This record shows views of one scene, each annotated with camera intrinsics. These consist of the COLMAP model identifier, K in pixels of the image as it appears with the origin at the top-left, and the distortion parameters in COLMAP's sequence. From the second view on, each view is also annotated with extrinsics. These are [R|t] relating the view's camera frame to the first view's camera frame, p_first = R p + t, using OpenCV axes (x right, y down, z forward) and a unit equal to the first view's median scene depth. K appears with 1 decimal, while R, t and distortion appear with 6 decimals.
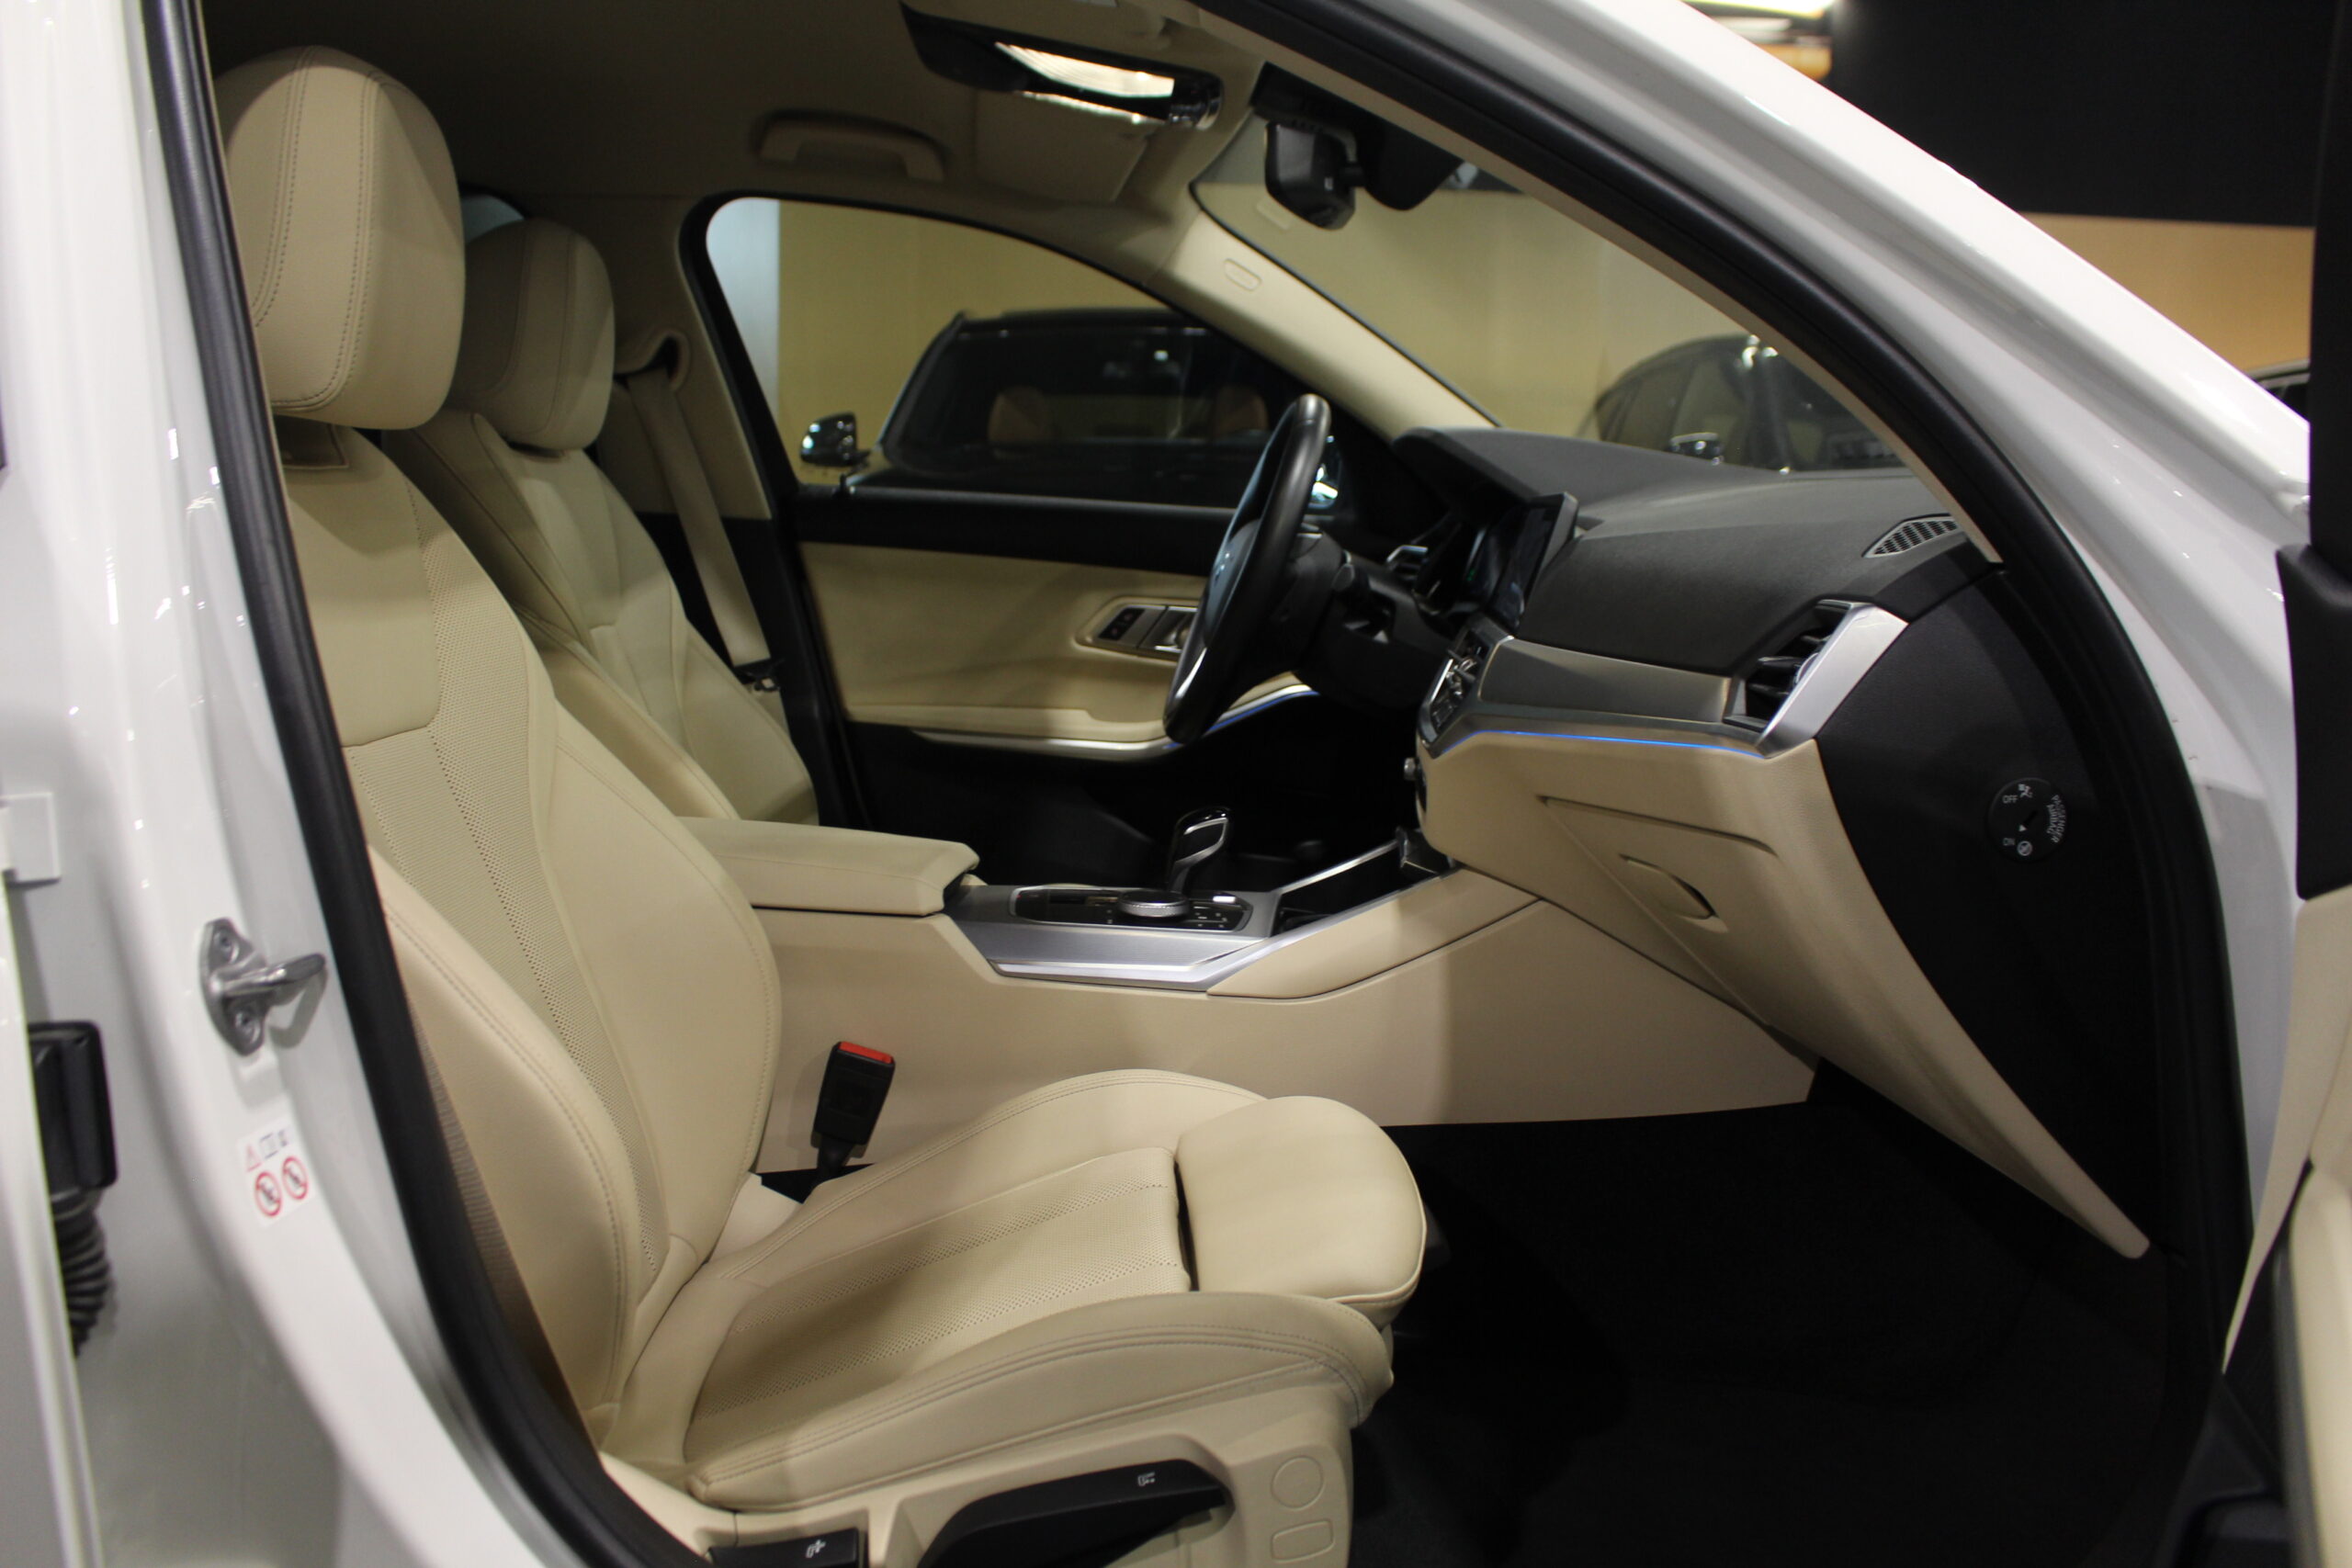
lens RADIAL K [[1968.3, 0, 1176.0], [0, 1968.3, 784.0], [0, 0, 1]] dist [-0.055662, -0.000190]
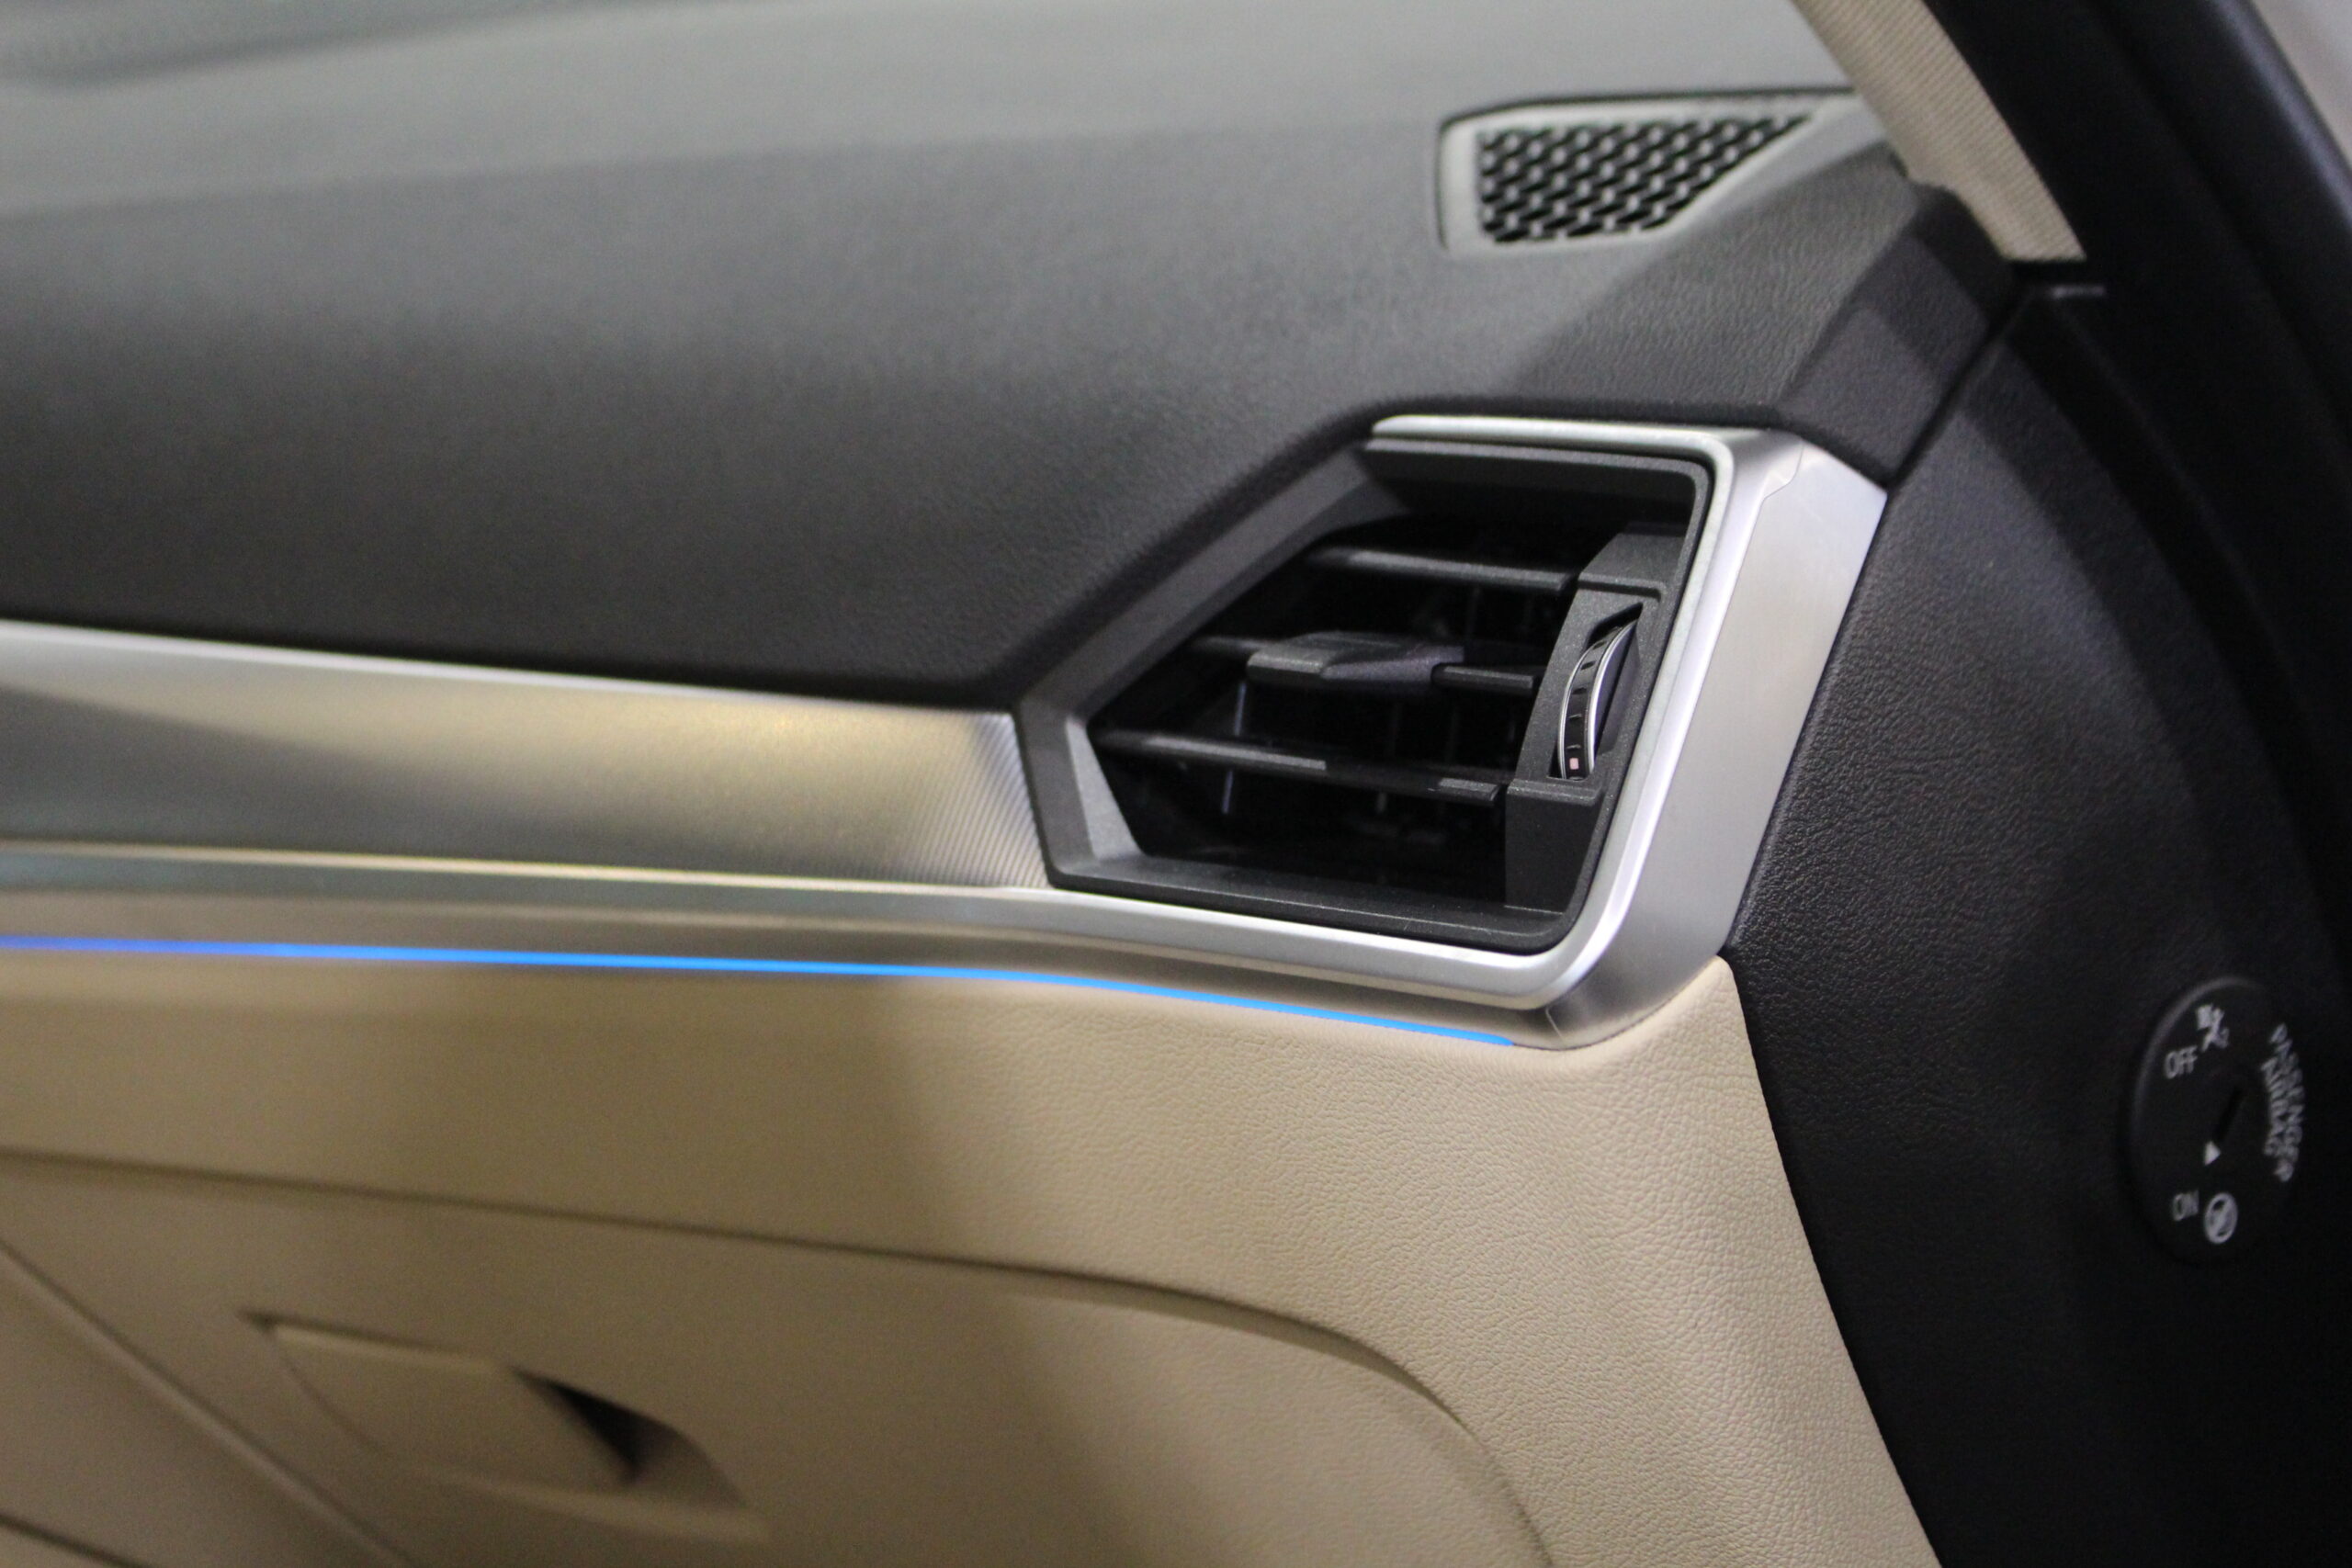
lens RADIAL K [[4468.6, 0, 1176.0], [0, 4468.6, 784.0], [0, 0, 1]] dist [-0.024802, 0.147778]
pose [[0.761034, -0.110604, 0.639214, -0.113346], [0.105741, 0.993330, 0.045984, -0.080869], [-0.640036, 0.032596, 0.767653, 0.577375]]
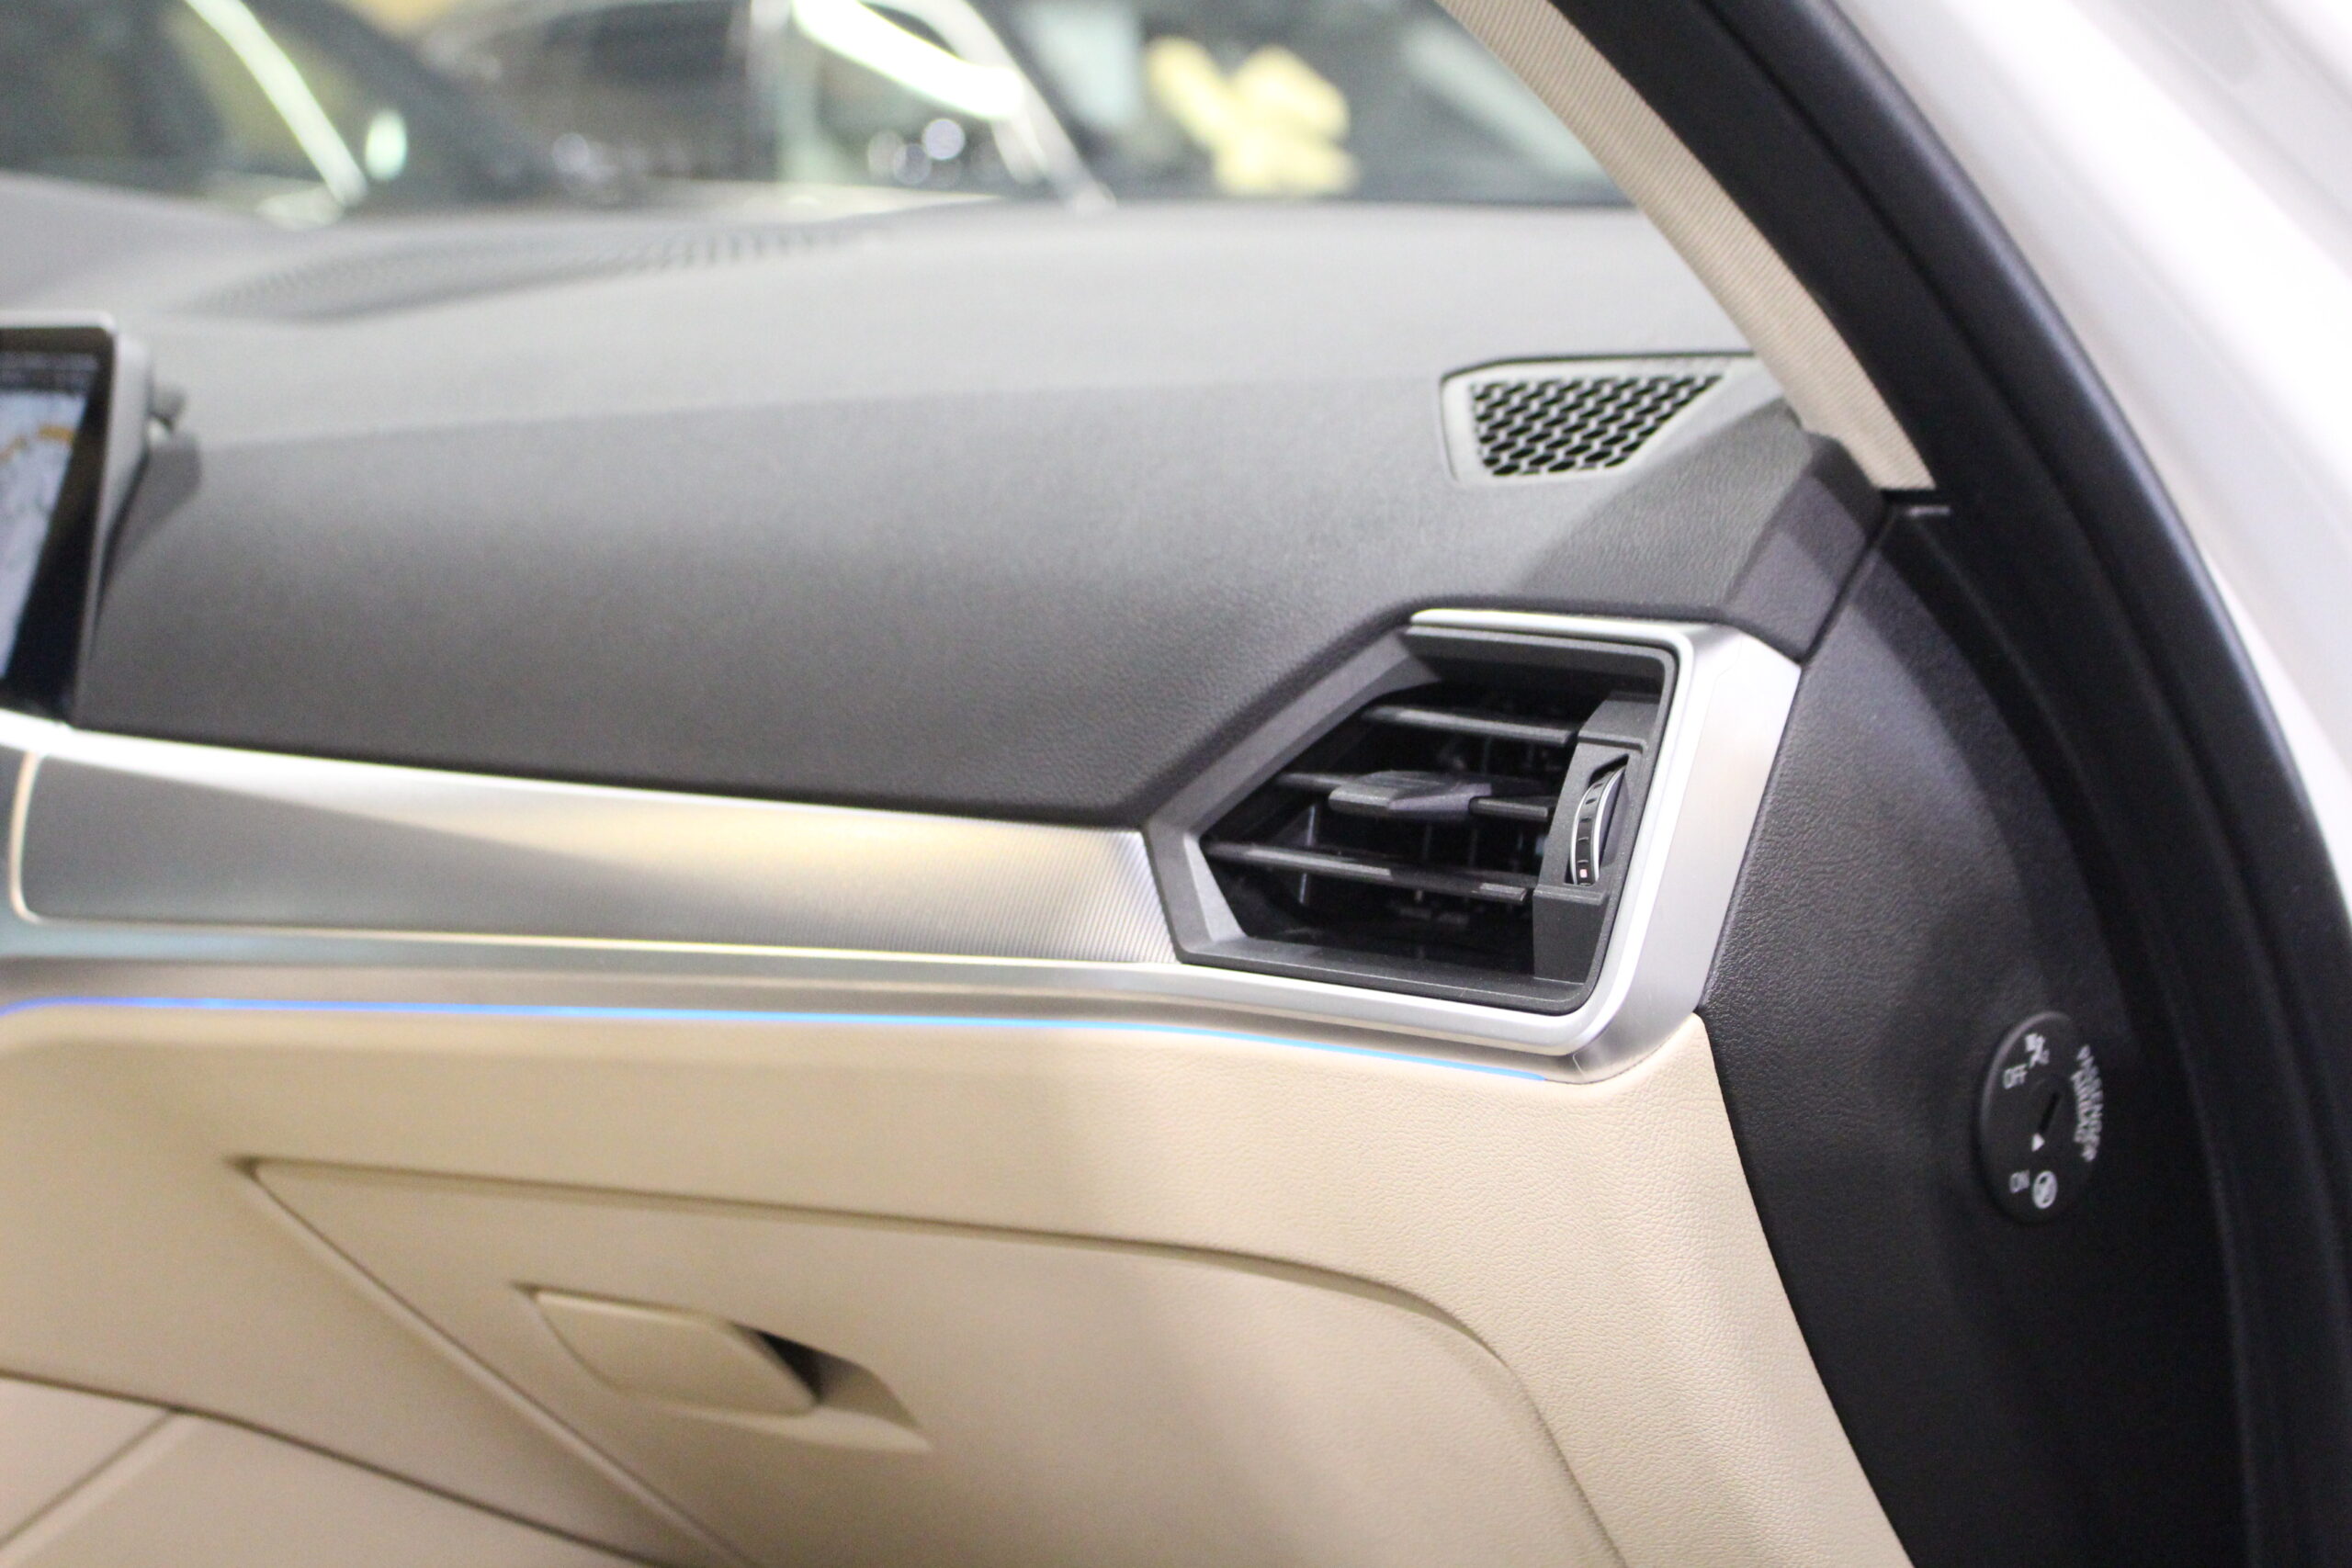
lens RADIAL K [[3733.9, 0, 1176.0], [0, 3733.9, 784.0], [0, 0, 1]] dist [-0.026440, -0.141475]
pose [[0.739472, -0.121463, 0.662139, -0.198834], [0.122043, 0.991478, 0.045580, -0.107567], [-0.662032, 0.047104, 0.747993, 0.537640]]
